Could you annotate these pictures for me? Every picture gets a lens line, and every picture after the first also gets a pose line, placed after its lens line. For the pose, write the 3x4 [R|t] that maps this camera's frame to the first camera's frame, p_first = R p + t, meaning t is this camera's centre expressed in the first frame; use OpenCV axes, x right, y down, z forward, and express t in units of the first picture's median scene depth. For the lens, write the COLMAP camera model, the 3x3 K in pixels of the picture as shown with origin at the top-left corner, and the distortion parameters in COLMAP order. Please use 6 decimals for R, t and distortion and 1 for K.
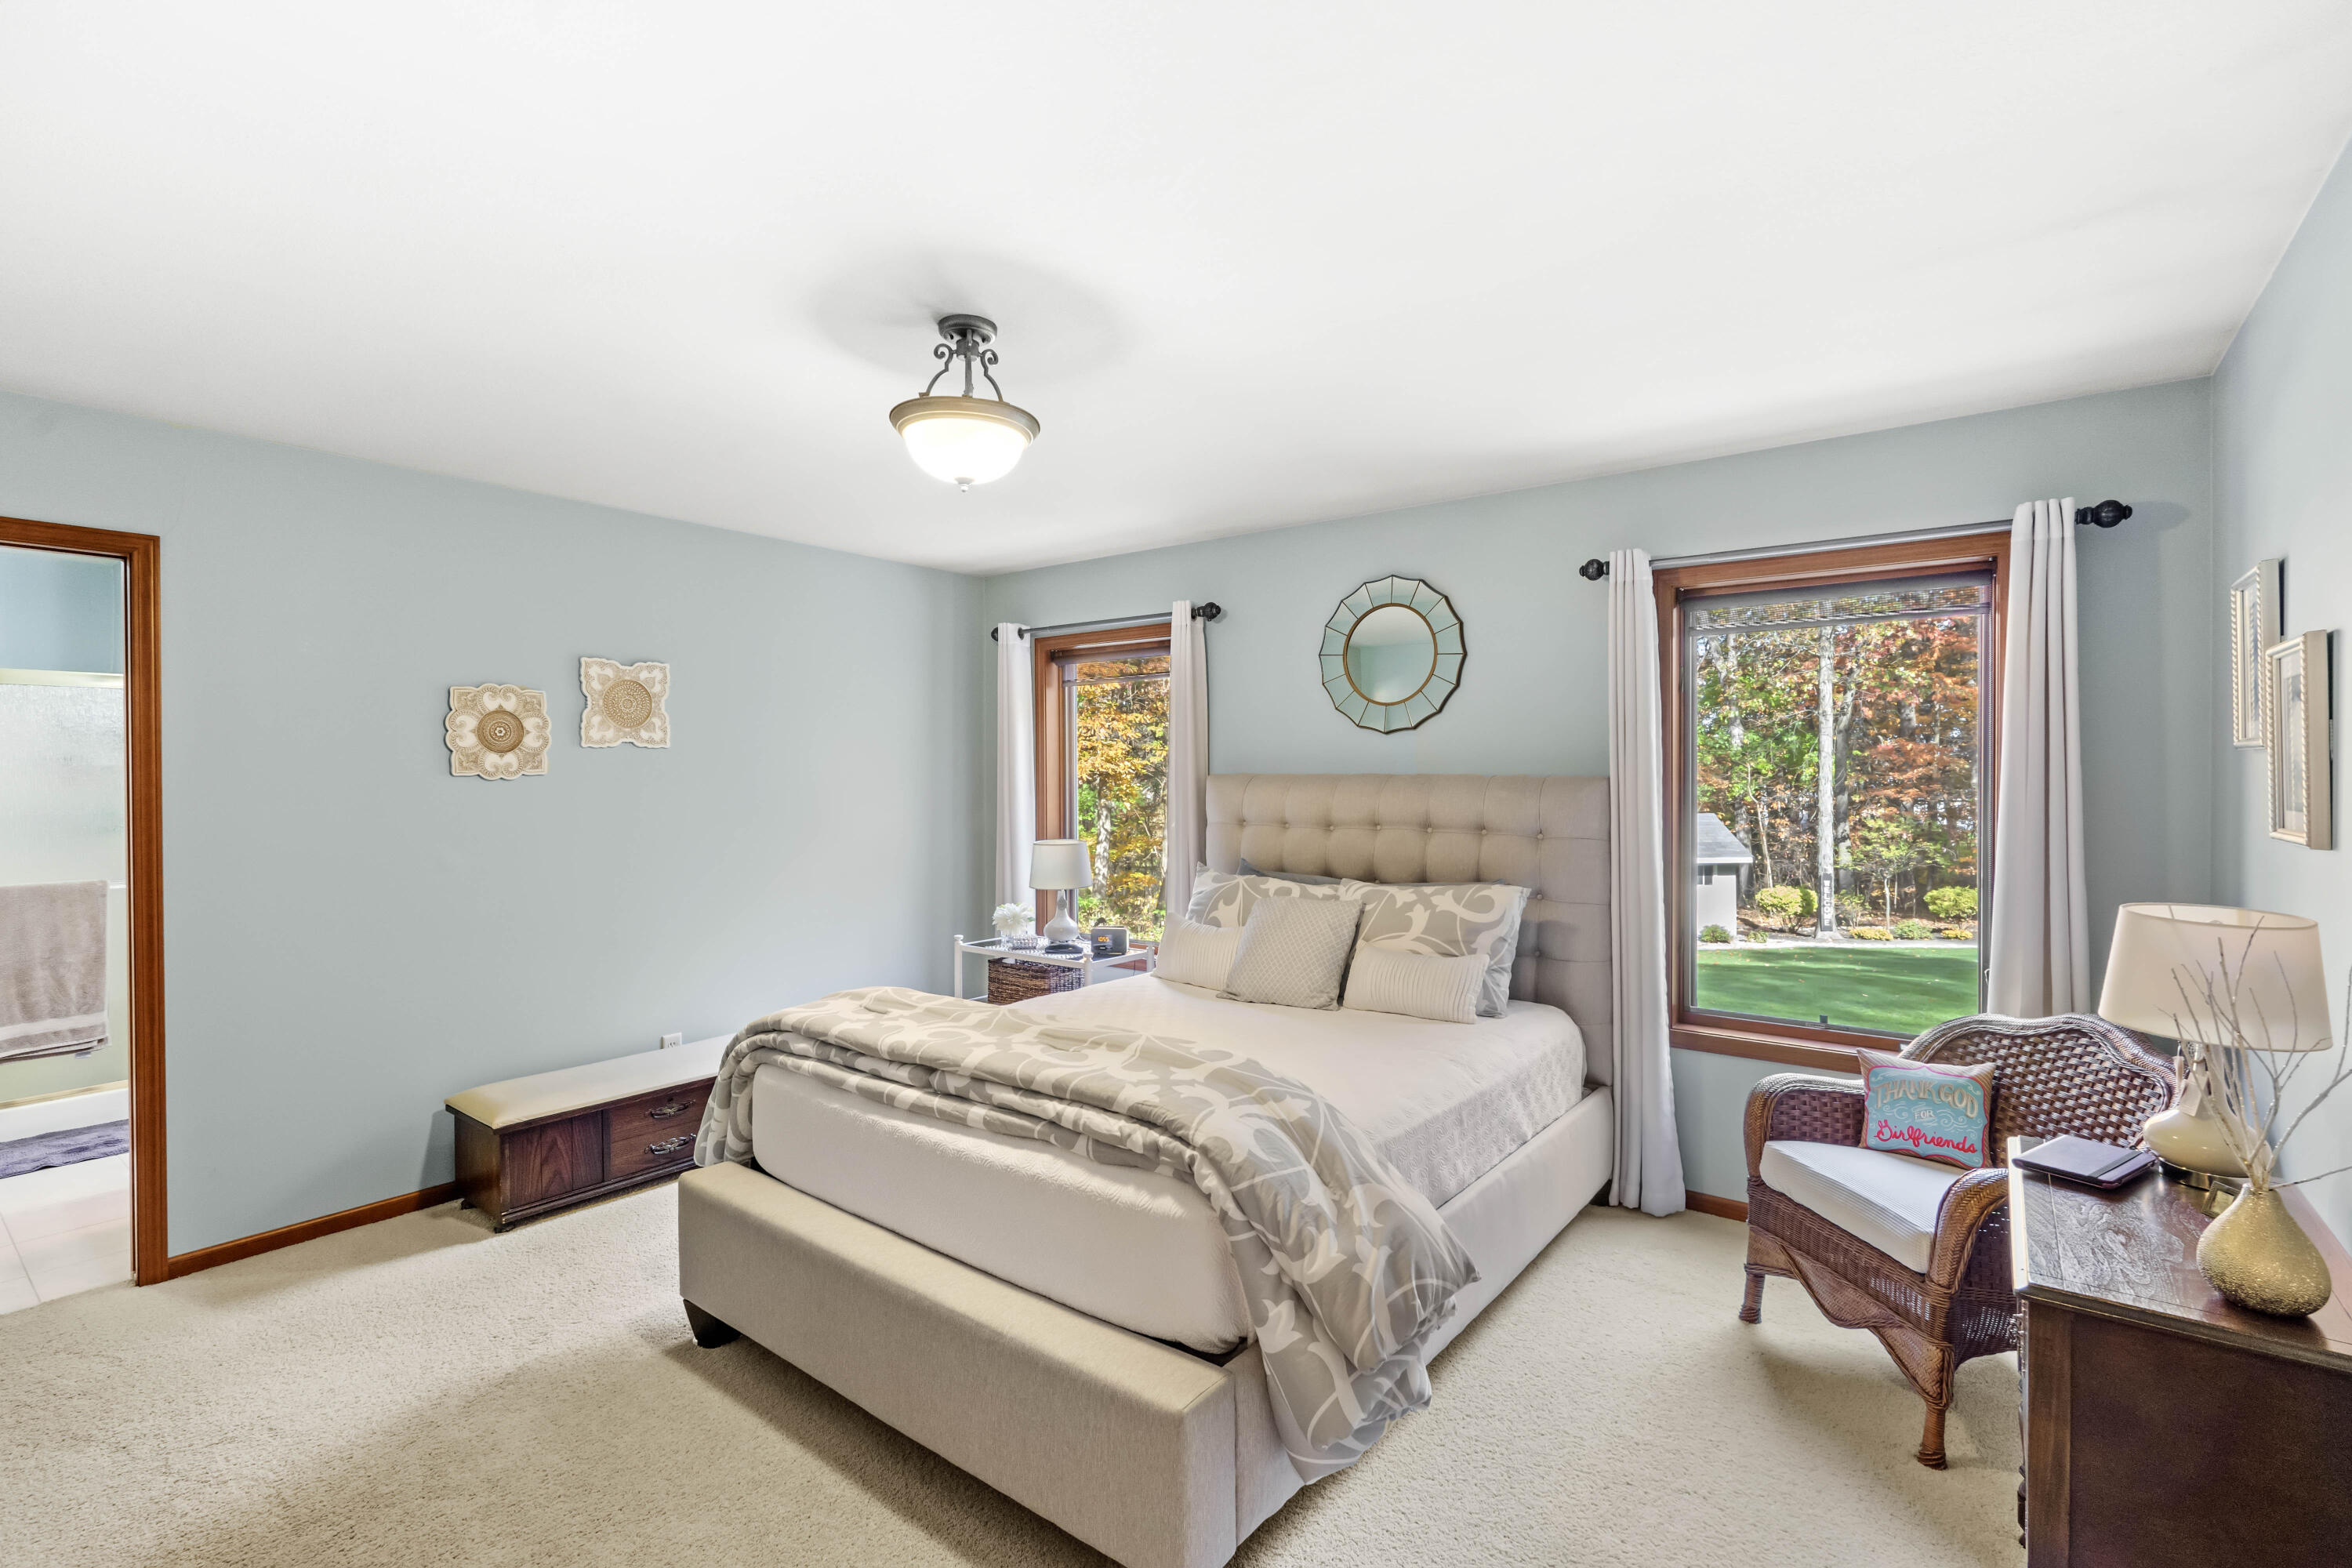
lens RADIAL K [[1062.4, 0, 1176.0], [0, 1062.4, 784.0], [0, 0, 1]] dist [-0.002485, -0.000052]
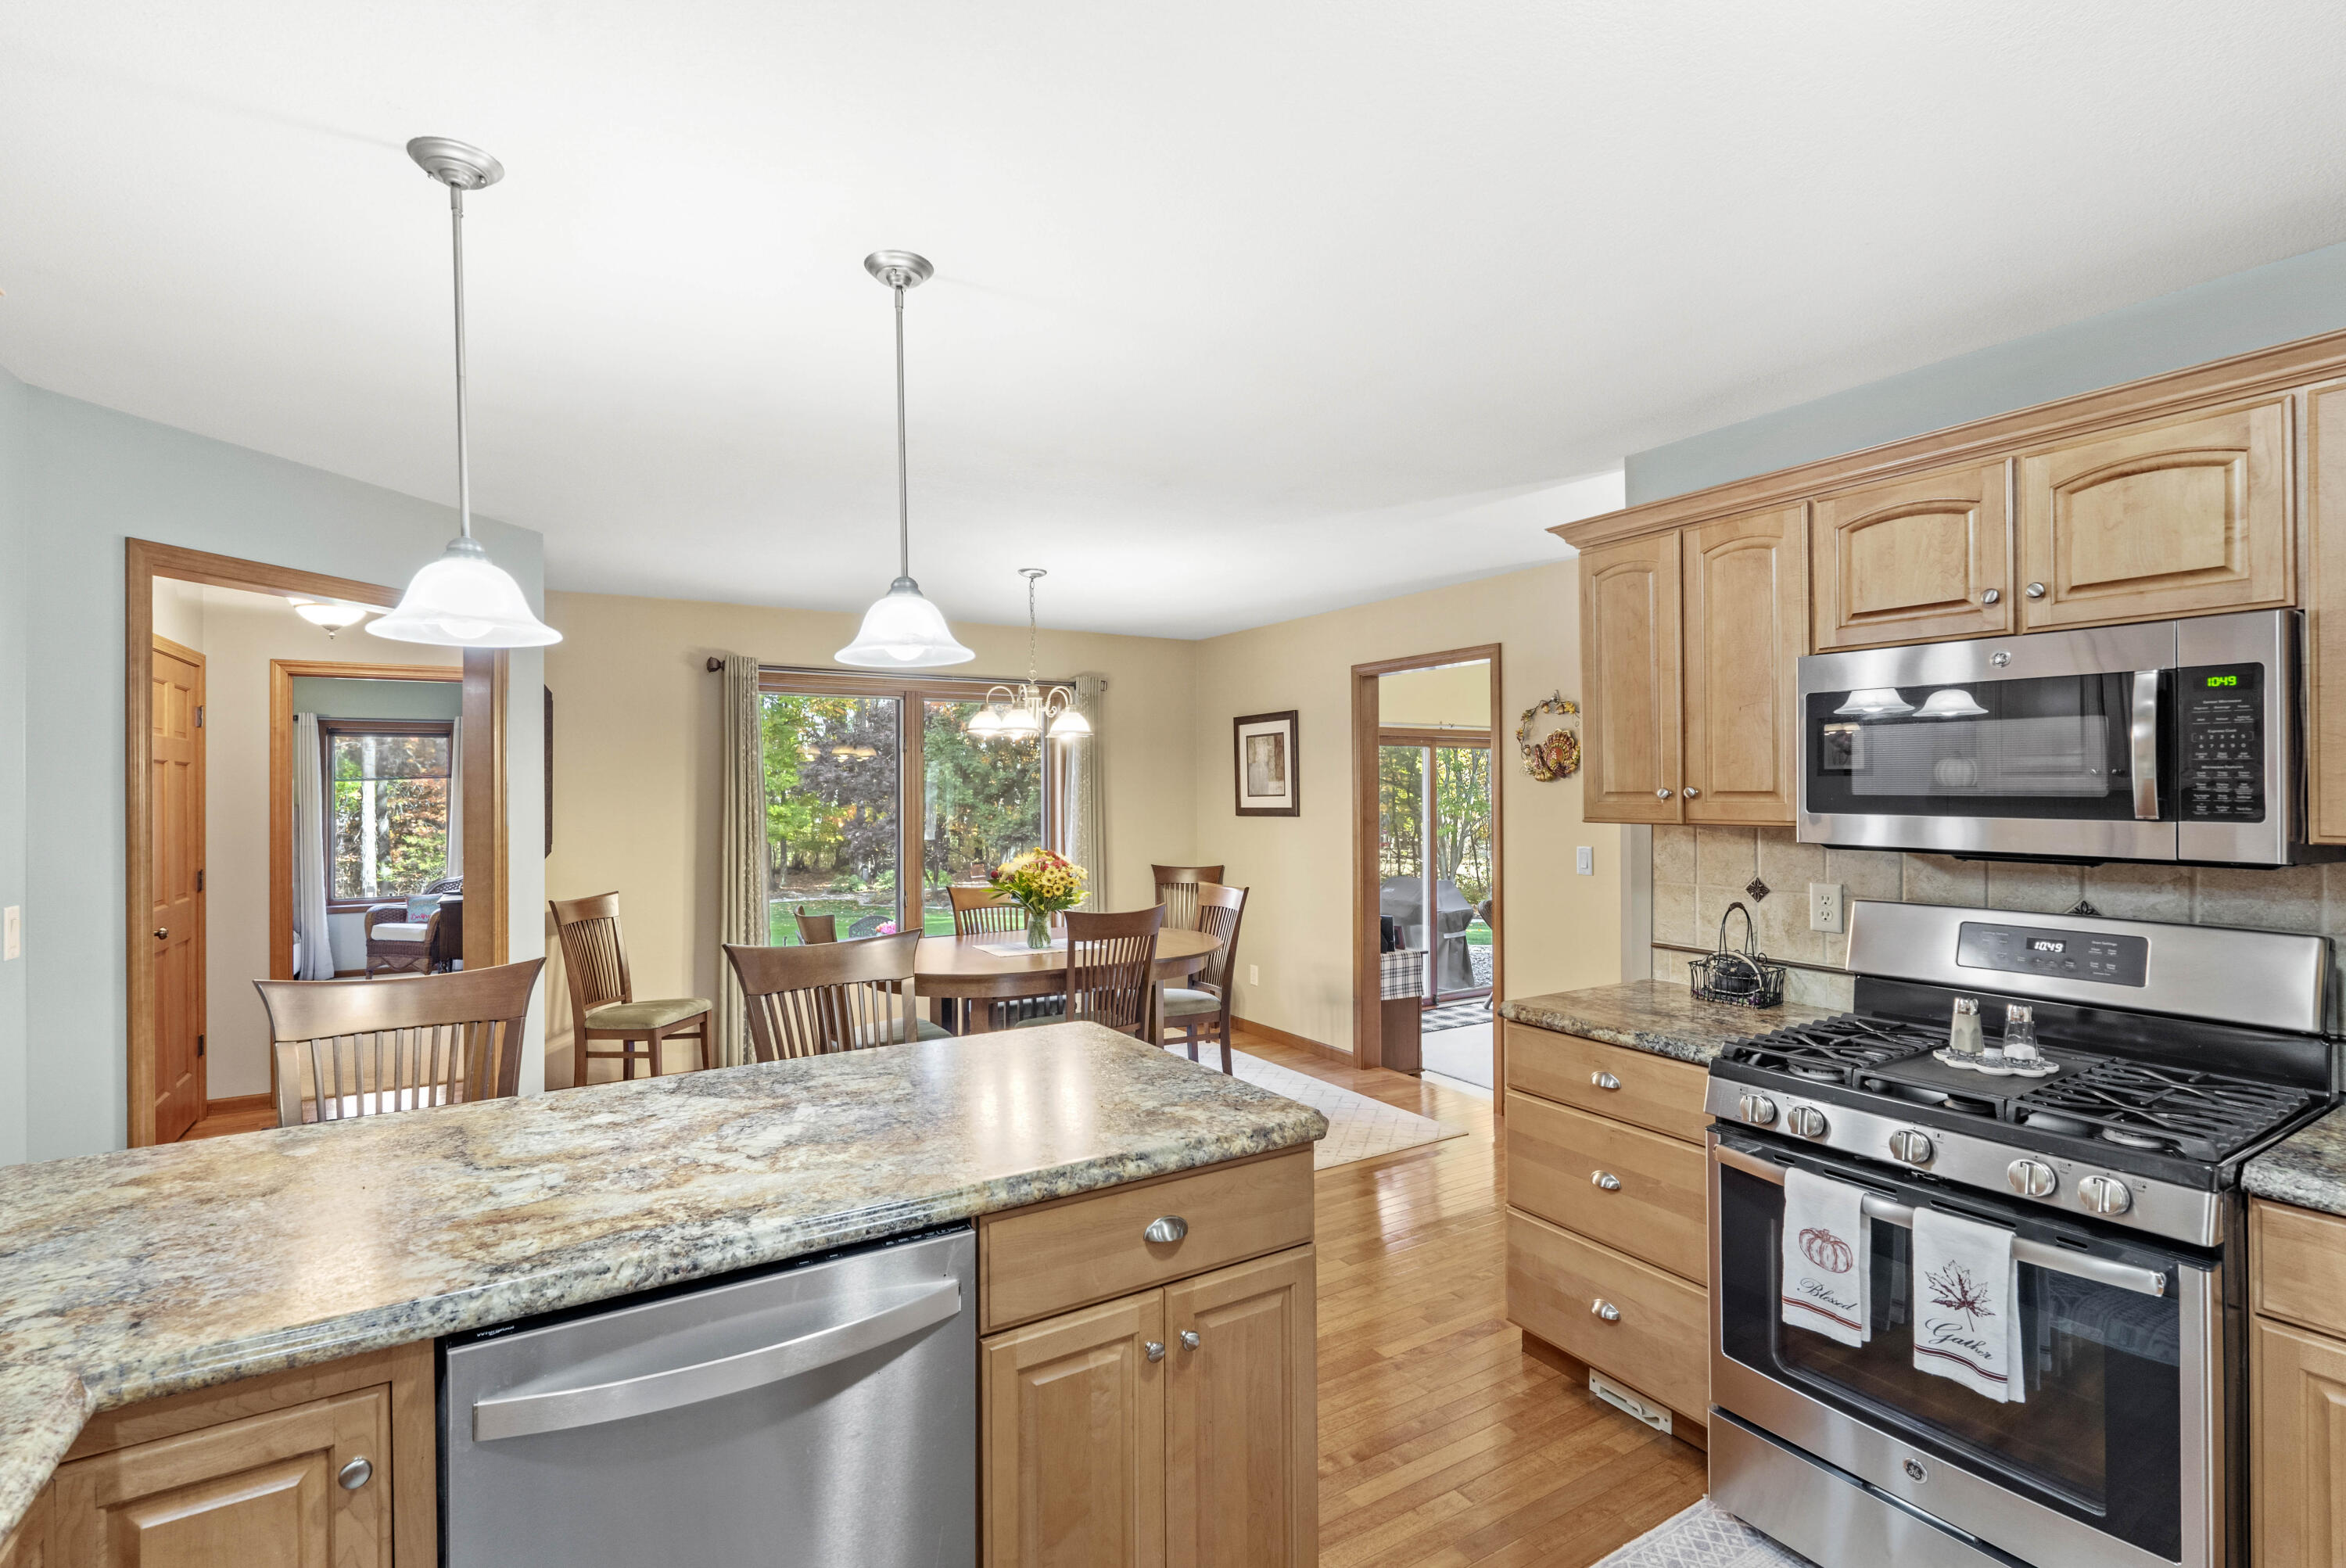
lens RADIAL K [[1059.8, 0, 1173.0], [0, 1059.8, 784.0], [0, 0, 1]] dist [-0.002485, -0.000052]
pose [[0.358003, 0.003083, 0.933715, -0.148791], [0.018704, 0.999770, -0.010472, 0.001951], [-0.933533, 0.021213, 0.357863, -0.227349]]
